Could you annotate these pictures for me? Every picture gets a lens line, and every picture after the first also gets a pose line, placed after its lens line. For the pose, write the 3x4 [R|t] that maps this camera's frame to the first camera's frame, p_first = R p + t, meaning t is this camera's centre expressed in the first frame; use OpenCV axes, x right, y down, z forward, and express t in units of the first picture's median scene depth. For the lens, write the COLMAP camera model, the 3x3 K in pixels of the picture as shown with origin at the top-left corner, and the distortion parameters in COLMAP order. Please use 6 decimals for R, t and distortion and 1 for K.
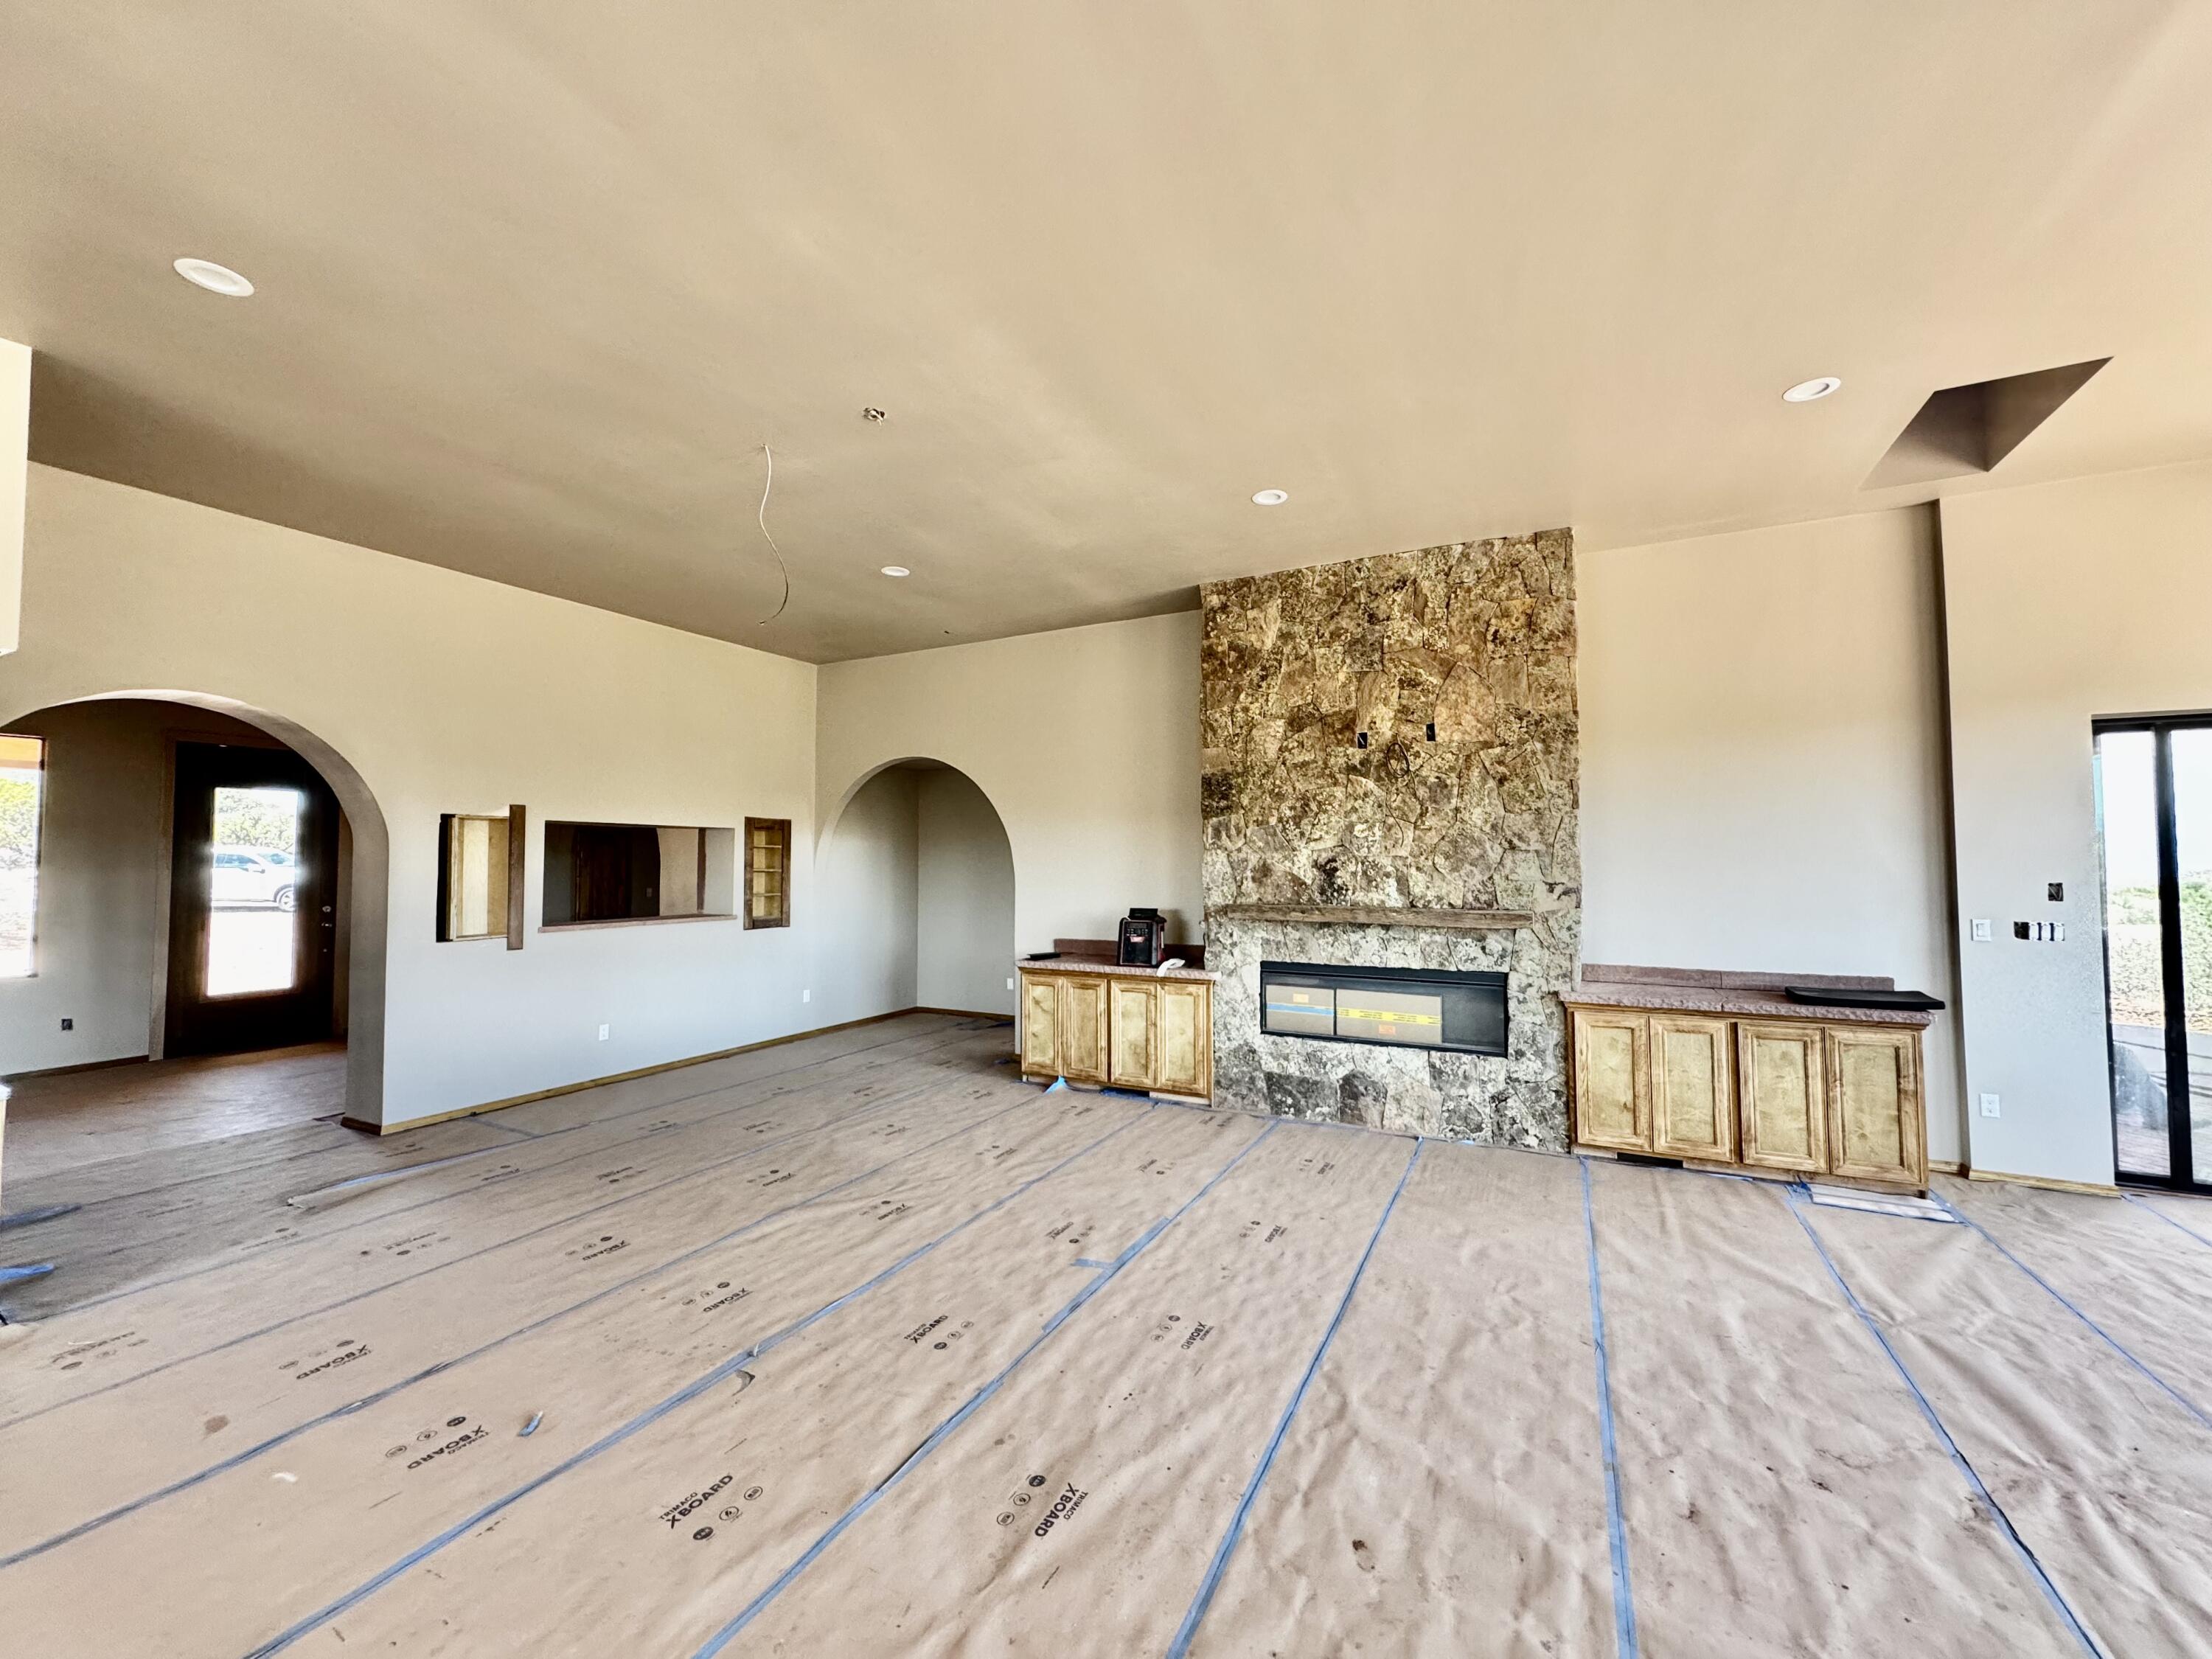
lens RADIAL K [[879.9, 0, 1106.7], [0, 879.9, 823.8], [0, 0, 1]] dist [-0.011460, 0.000247]
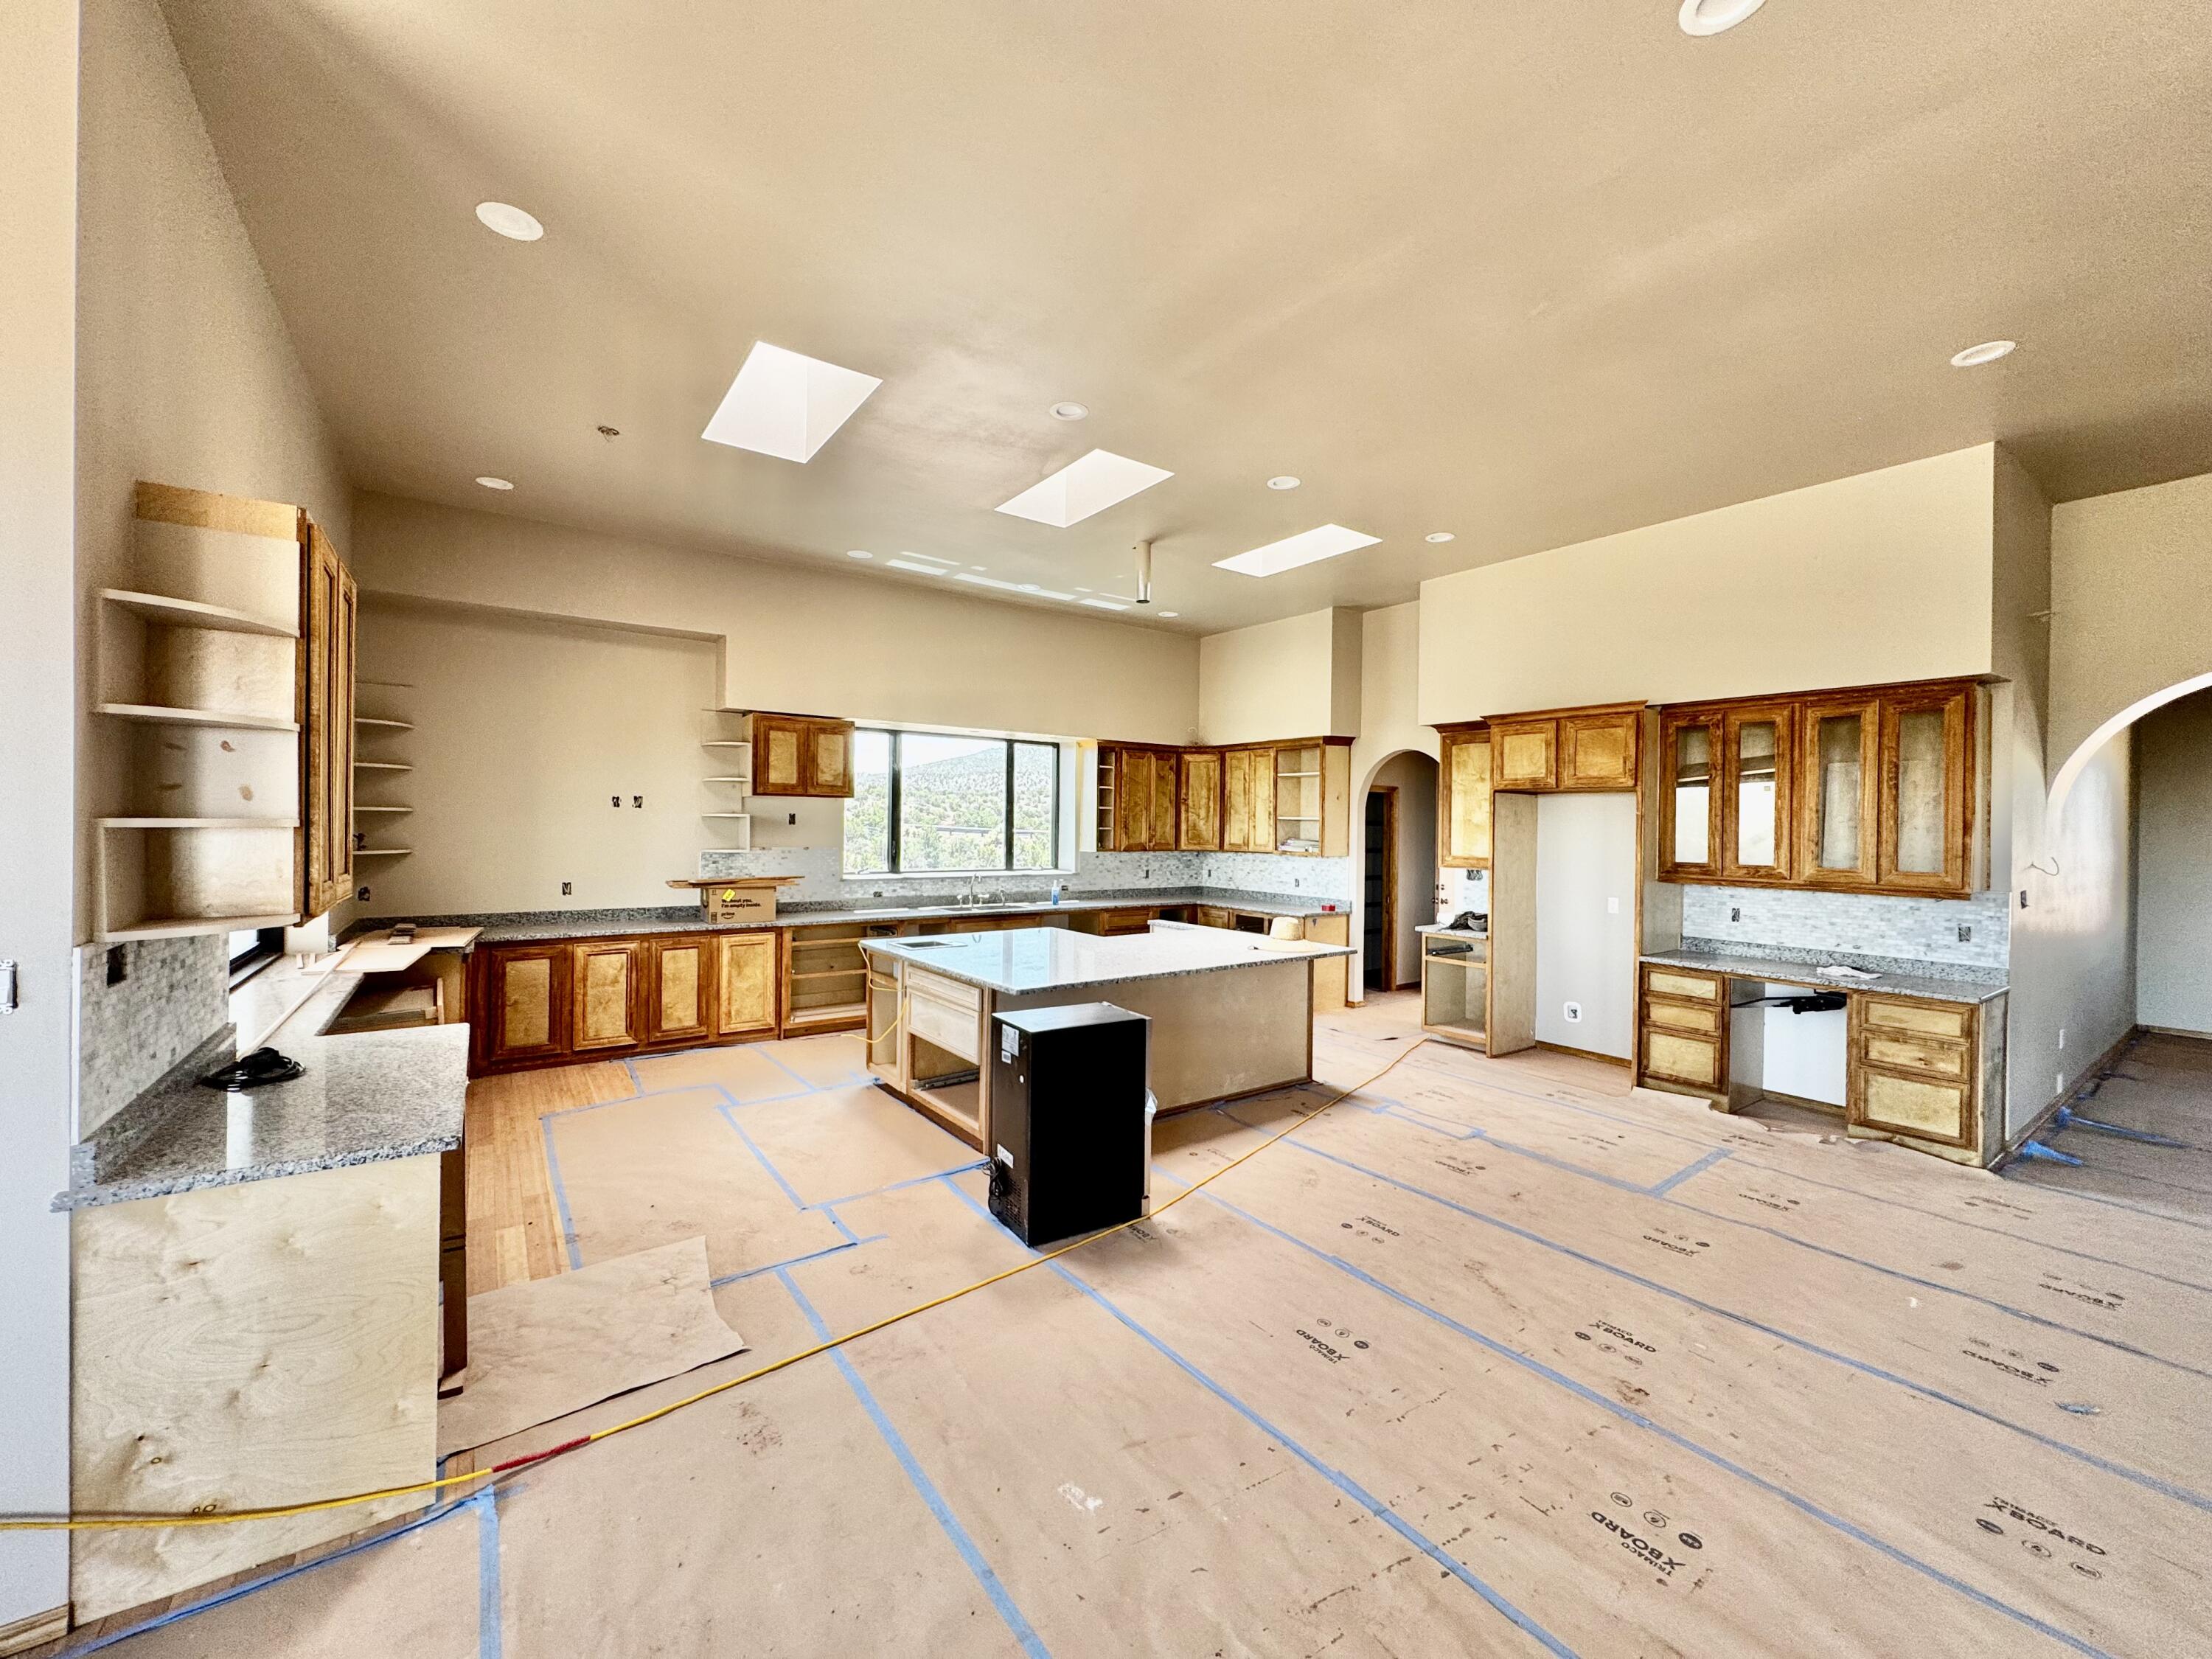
lens RADIAL K [[879.9, 0, 1108.3], [0, 879.9, 826.6], [0, 0, 1]] dist [-0.011460, 0.000247]
pose [[-0.462262, 0.002737, -0.886739, 0.646721], [0.027590, 0.999555, -0.011298, 0.014655], [0.886314, -0.029688, -0.462132, 0.457431]]
